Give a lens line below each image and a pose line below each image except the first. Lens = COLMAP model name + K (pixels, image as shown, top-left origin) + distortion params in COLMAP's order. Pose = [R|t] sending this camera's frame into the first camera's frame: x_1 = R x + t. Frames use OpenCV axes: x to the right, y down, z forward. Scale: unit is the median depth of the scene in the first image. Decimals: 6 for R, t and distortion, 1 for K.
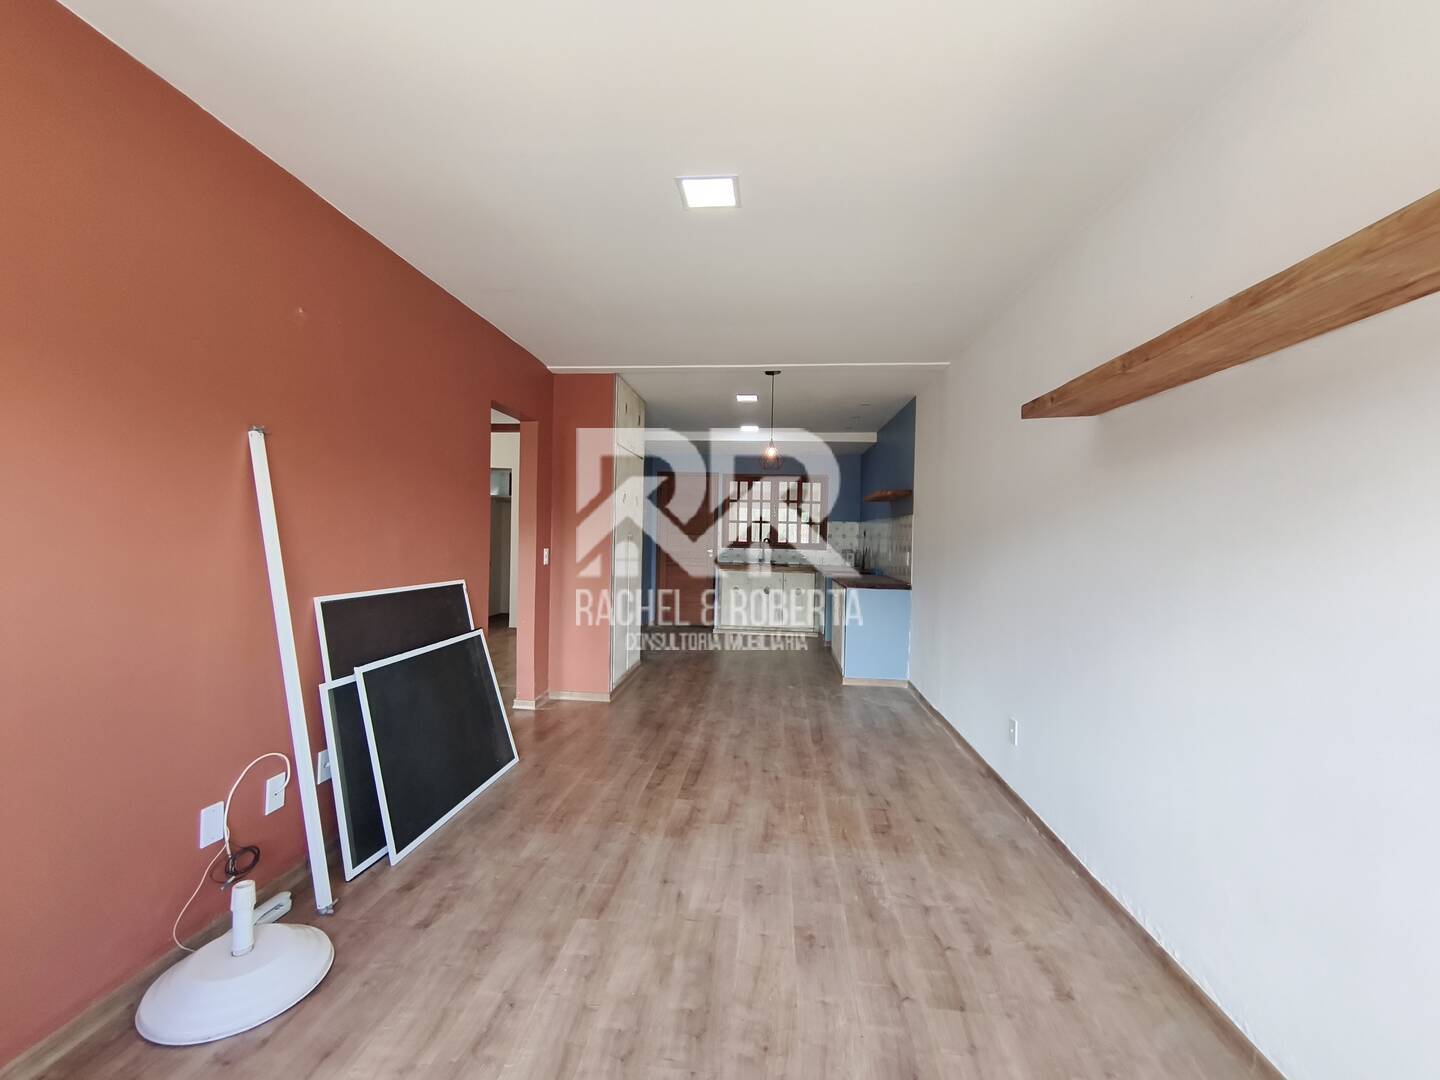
lens RADIAL K [[624.8, 0, 727.0], [0, 624.8, 538.2], [0, 0, 1]] dist [0.004438, 0.000109]
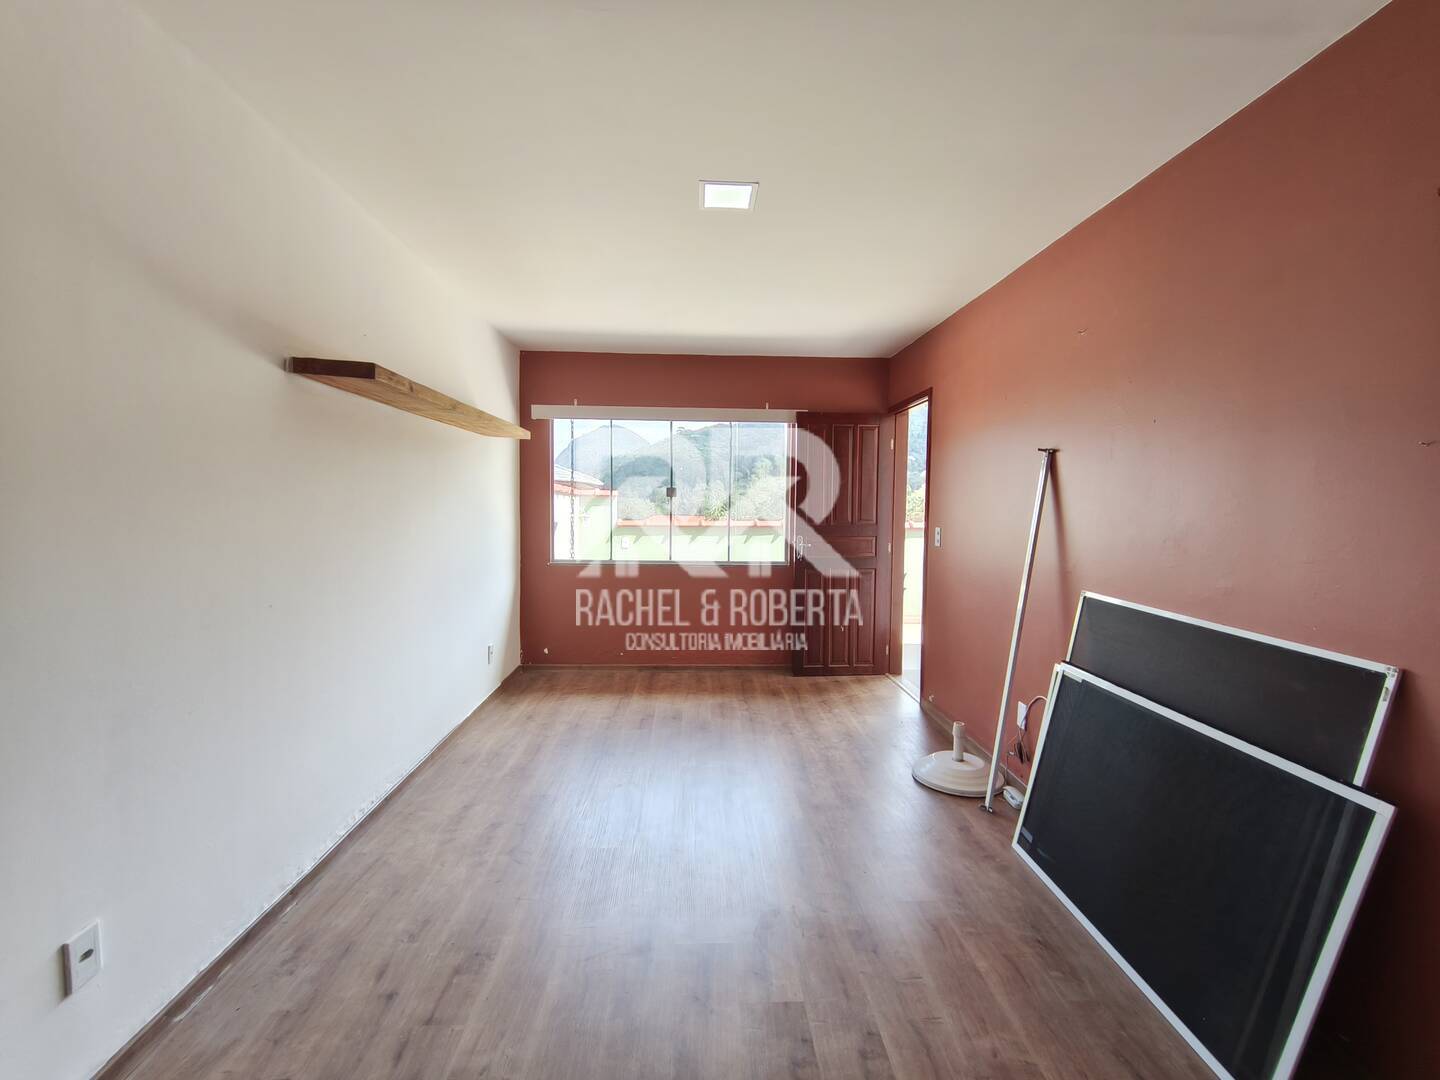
lens RADIAL K [[624.8, 0, 726.1], [0, 624.8, 552.3], [0, 0, 1]] dist [0.004438, 0.000109]
pose [[-0.990540, -0.020952, -0.135612, 0.097544], [-0.032706, 0.995841, 0.085031, -0.042189], [0.133267, 0.088662, -0.987106, 1.992614]]
